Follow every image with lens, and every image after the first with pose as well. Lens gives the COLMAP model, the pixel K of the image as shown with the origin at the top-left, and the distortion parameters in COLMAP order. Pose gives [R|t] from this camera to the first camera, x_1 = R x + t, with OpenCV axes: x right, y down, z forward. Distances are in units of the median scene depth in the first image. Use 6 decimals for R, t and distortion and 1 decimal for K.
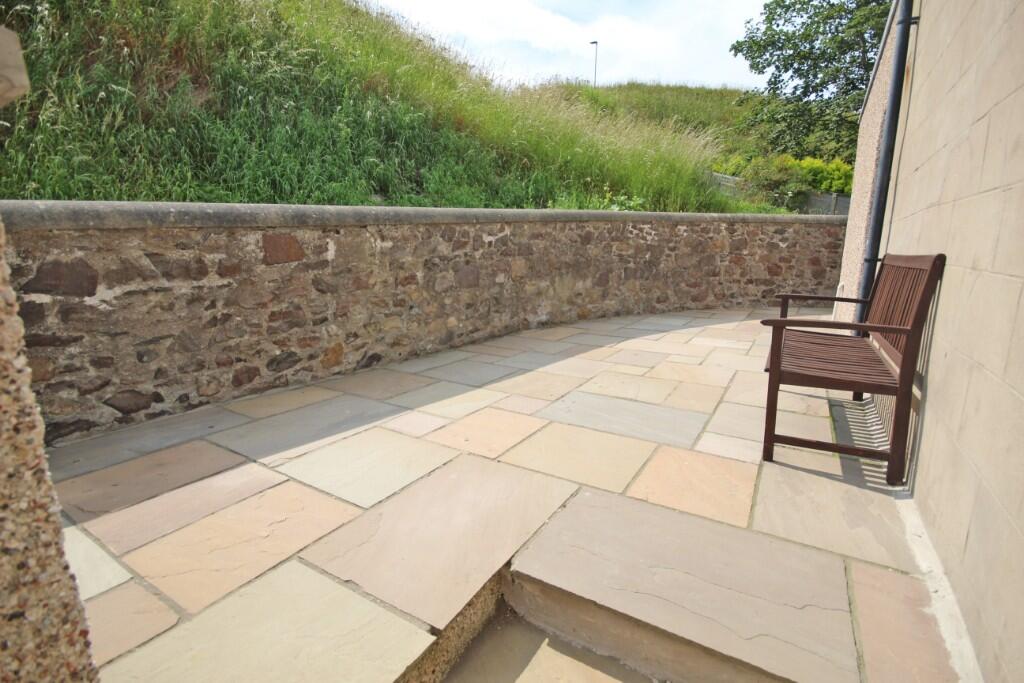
lens RADIAL K [[471.3, 0, 519.4], [0, 471.3, 345.1], [0, 0, 1]] dist [-0.001000, -0.000498]
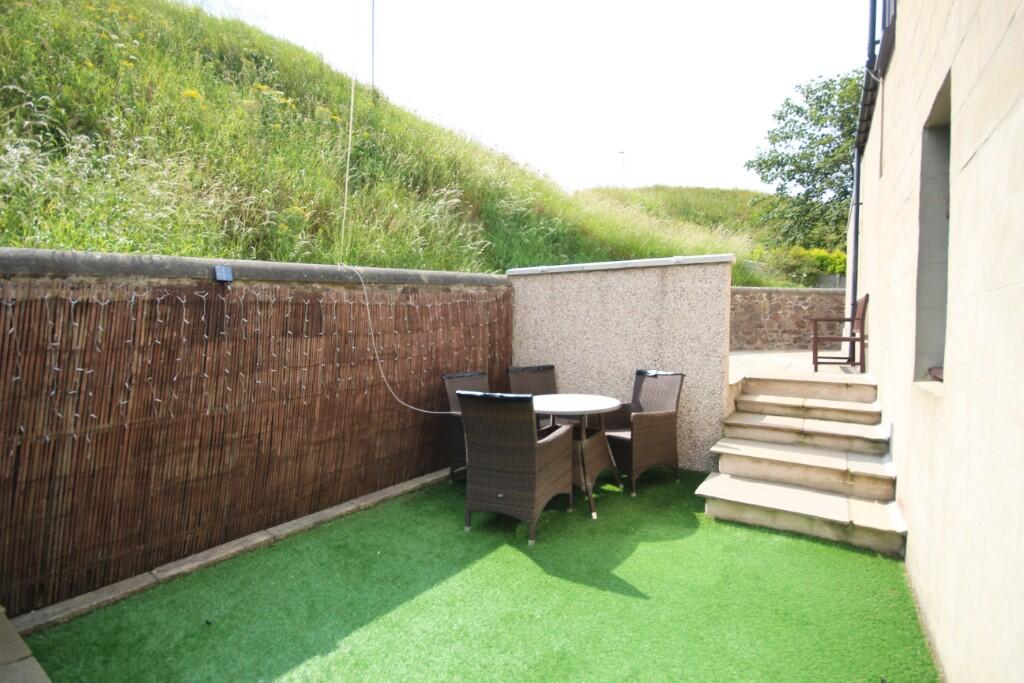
lens RADIAL K [[471.3, 0, 519.4], [0, 471.3, 345.1], [0, 0, 1]] dist [-0.001000, -0.000498]
pose [[0.999605, 0.002613, -0.027994, -0.199632], [-0.007146, 0.986584, -0.163096, 0.101691], [0.027193, 0.163232, 0.986213, -0.314856]]
